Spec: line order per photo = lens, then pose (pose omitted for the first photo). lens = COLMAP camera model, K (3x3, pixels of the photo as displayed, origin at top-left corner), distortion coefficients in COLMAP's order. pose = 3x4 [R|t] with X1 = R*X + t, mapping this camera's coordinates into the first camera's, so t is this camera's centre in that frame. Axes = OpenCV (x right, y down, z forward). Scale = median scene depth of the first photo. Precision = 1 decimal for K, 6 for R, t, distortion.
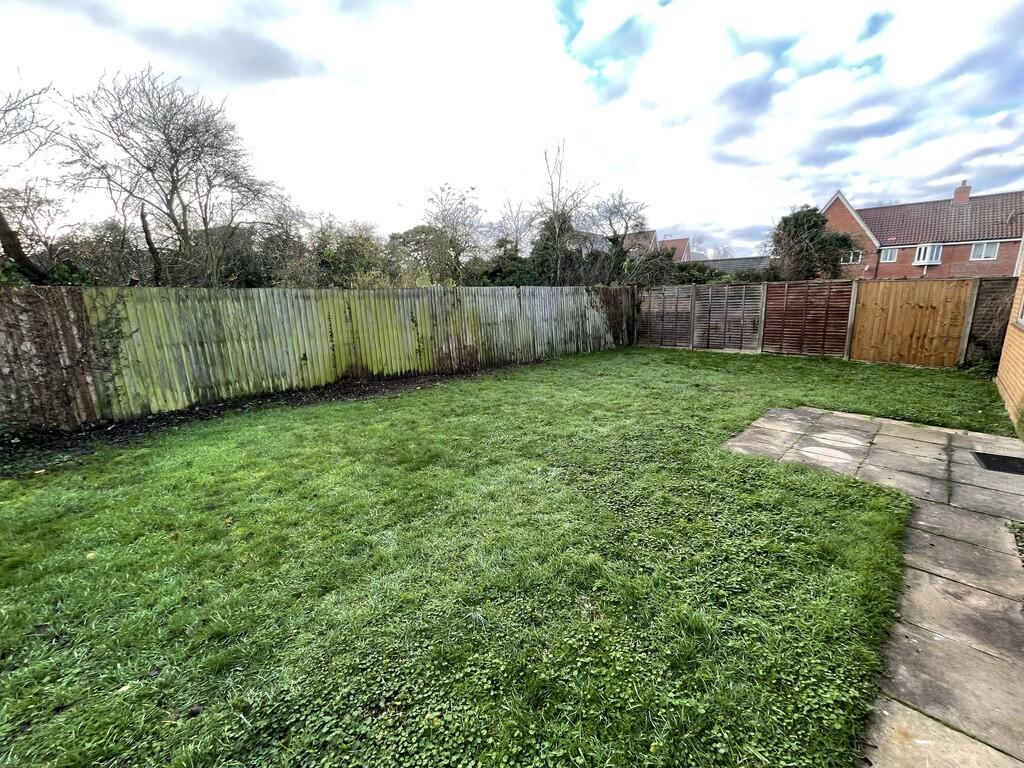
lens RADIAL K [[410.1, 0, 506.4], [0, 410.1, 378.7], [0, 0, 1]] dist [0.000694, 0.000169]
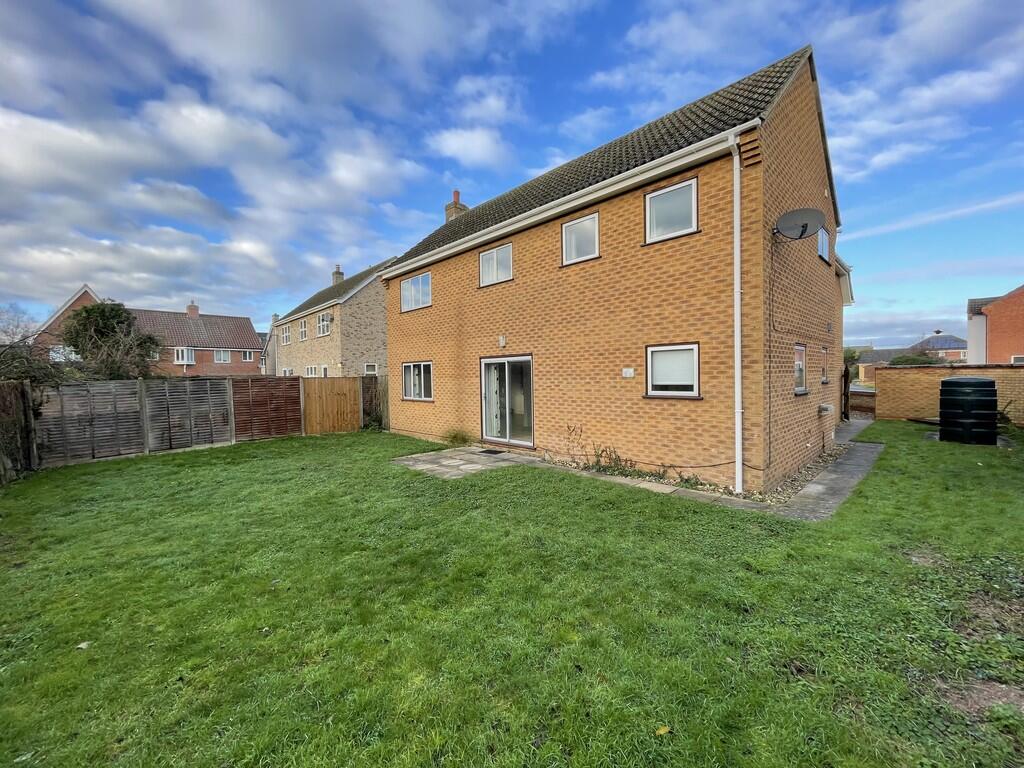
lens RADIAL K [[410.1, 0, 506.4], [0, 410.1, 378.7], [0, 0, 1]] dist [0.000694, 0.000169]
pose [[0.031023, 0.008031, 0.999486, -0.398281], [0.221291, 0.975097, -0.014704, -0.053059], [-0.974714, 0.221634, 0.028474, 0.250792]]
